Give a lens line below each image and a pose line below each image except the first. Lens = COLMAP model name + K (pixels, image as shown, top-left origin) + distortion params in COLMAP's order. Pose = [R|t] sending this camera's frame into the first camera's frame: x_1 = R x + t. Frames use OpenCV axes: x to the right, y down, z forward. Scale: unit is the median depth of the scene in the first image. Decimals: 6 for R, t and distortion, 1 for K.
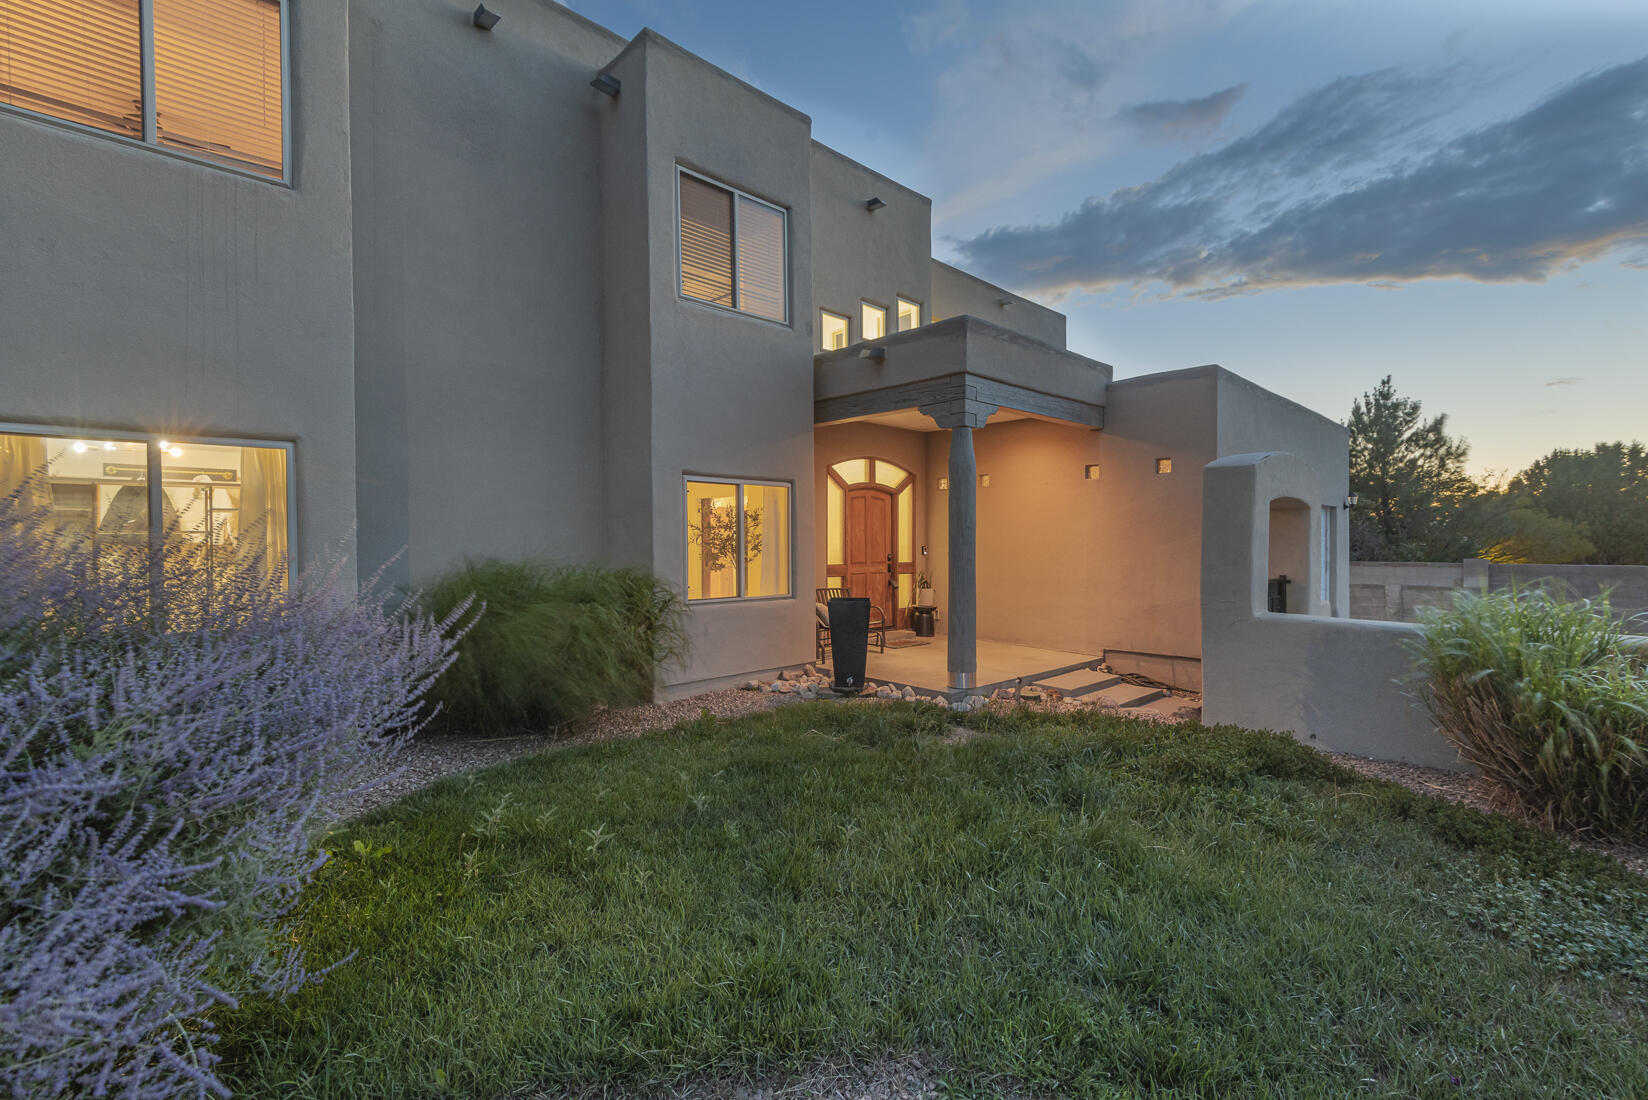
lens RADIAL K [[728.1, 0, 824.0], [0, 728.1, 550.0], [0, 0, 1]] dist [-0.000055, -0.000182]
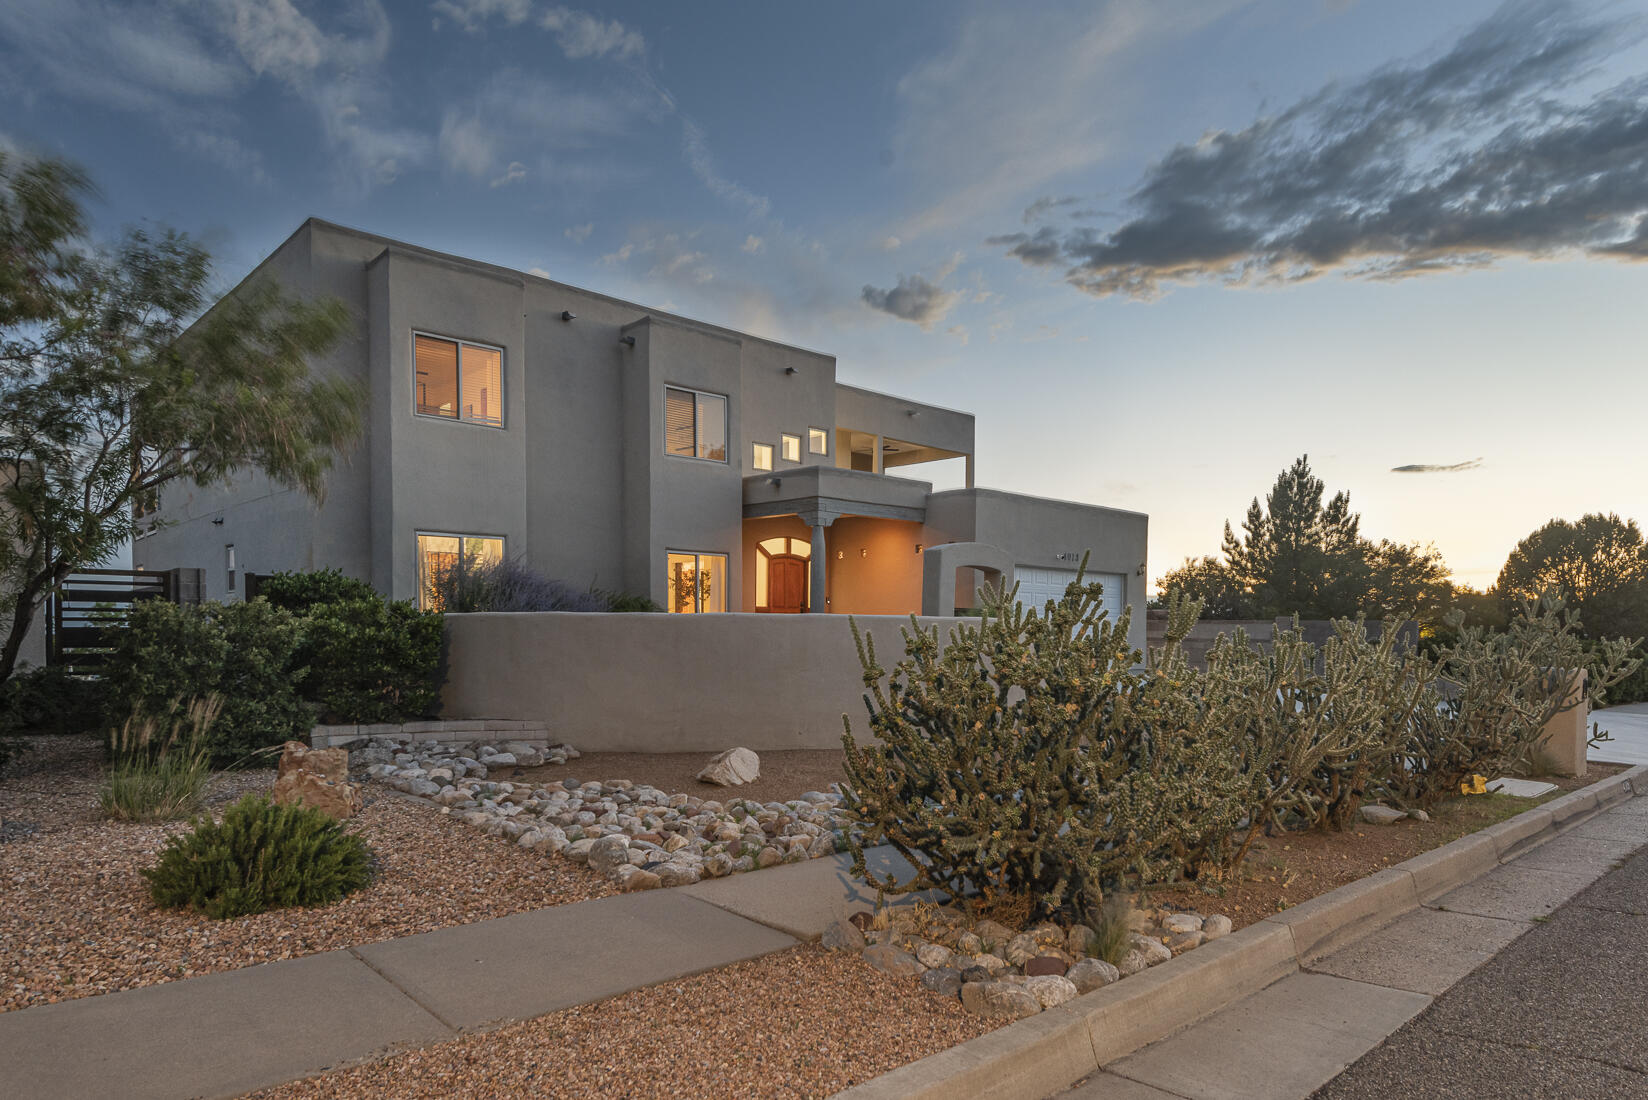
lens RADIAL K [[1010.4, 0, 819.0], [0, 1010.4, 627.3], [0, 0, 1]] dist [0.045148, 0.000521]
pose [[0.999647, 0.010862, -0.024263, 0.224287], [-0.011102, 0.999891, -0.009779, 0.098735], [0.024154, 0.010045, 0.999658, -1.348749]]
